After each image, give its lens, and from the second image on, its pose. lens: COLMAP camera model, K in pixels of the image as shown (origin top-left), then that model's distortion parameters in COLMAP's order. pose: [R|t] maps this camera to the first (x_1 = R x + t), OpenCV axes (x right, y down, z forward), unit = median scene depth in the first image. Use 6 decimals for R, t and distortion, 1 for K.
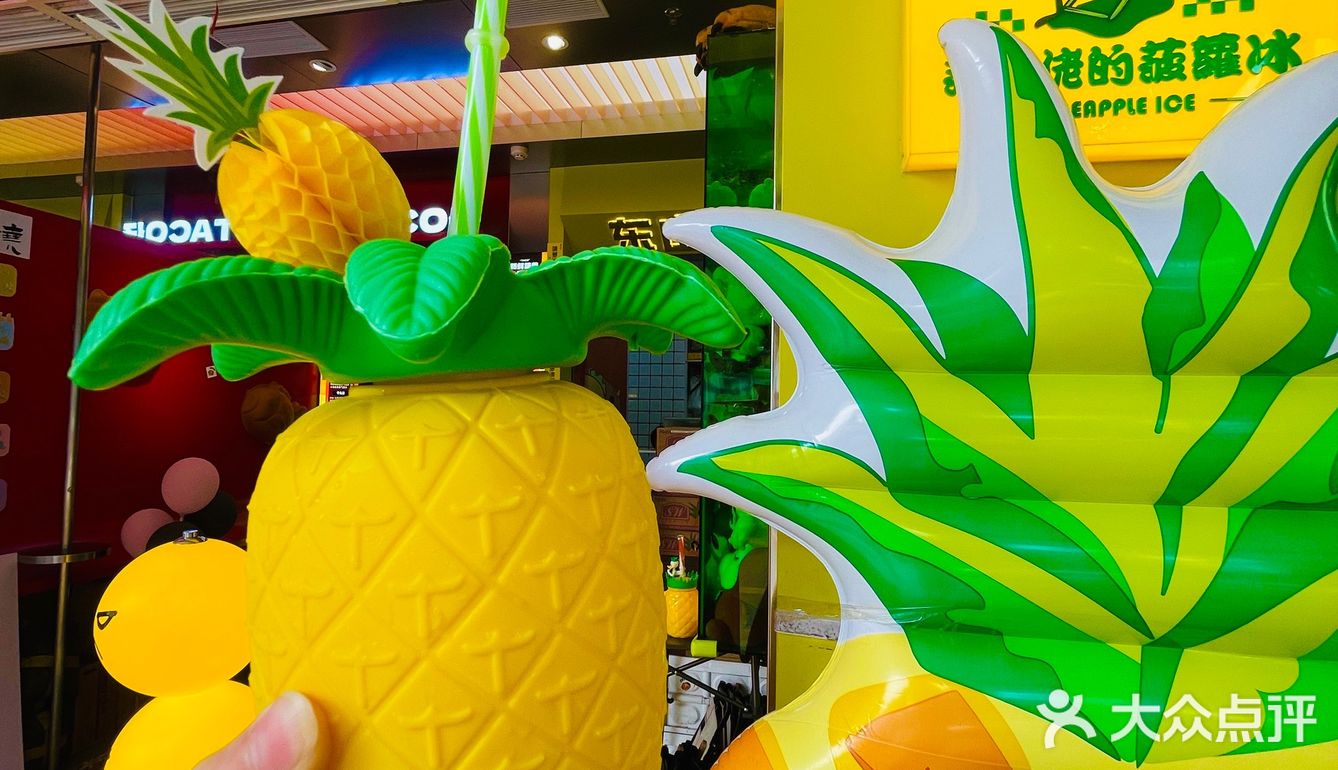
lens RADIAL K [[740.3, 0, 651.7], [0, 740.3, 381.4], [0, 0, 1]] dist [-0.001845, 0.000568]
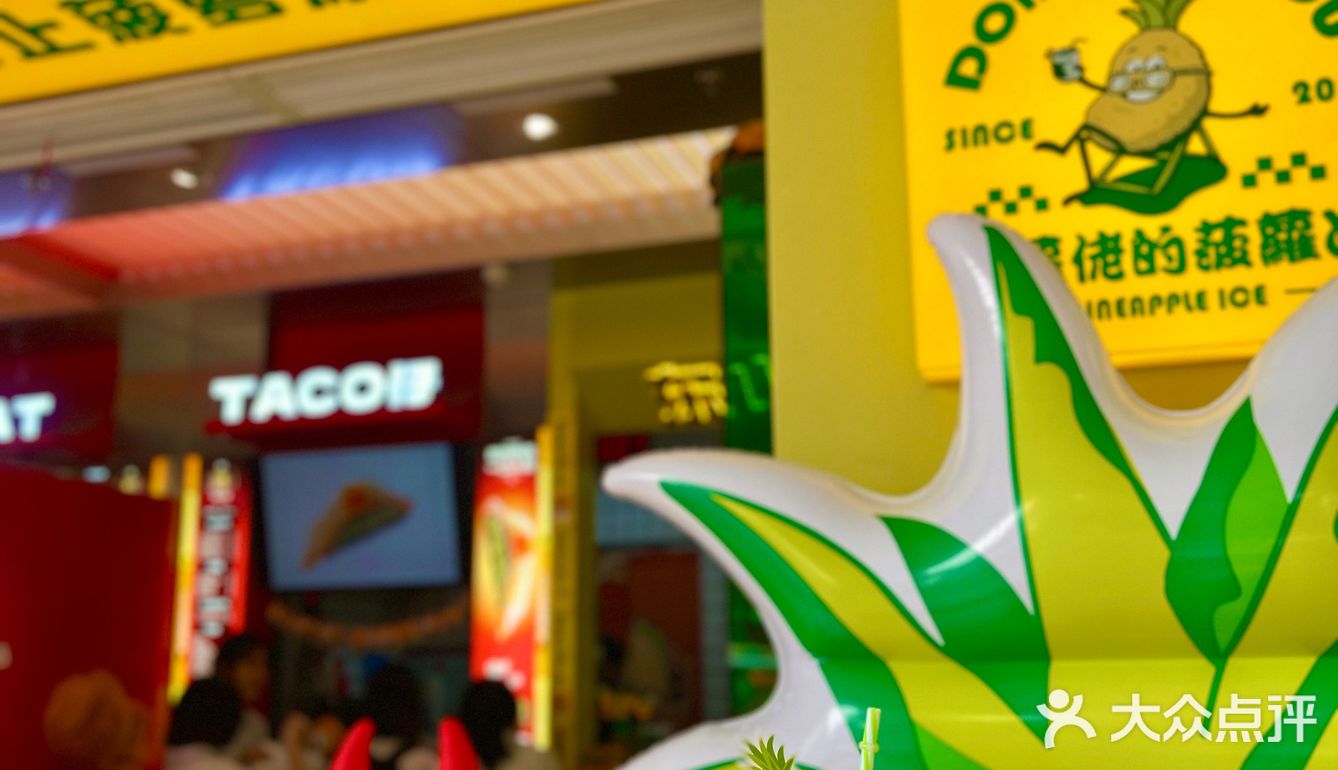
lens RADIAL K [[1420.6, 0, 669.0], [0, 1420.6, 385.0], [0, 0, 1]] dist [0.059746, 0.001003]
pose [[0.994577, -0.056423, -0.087370, 0.230791], [0.041284, 0.985212, -0.166290, -0.056781], [0.095461, 0.161781, 0.982199, -0.524774]]
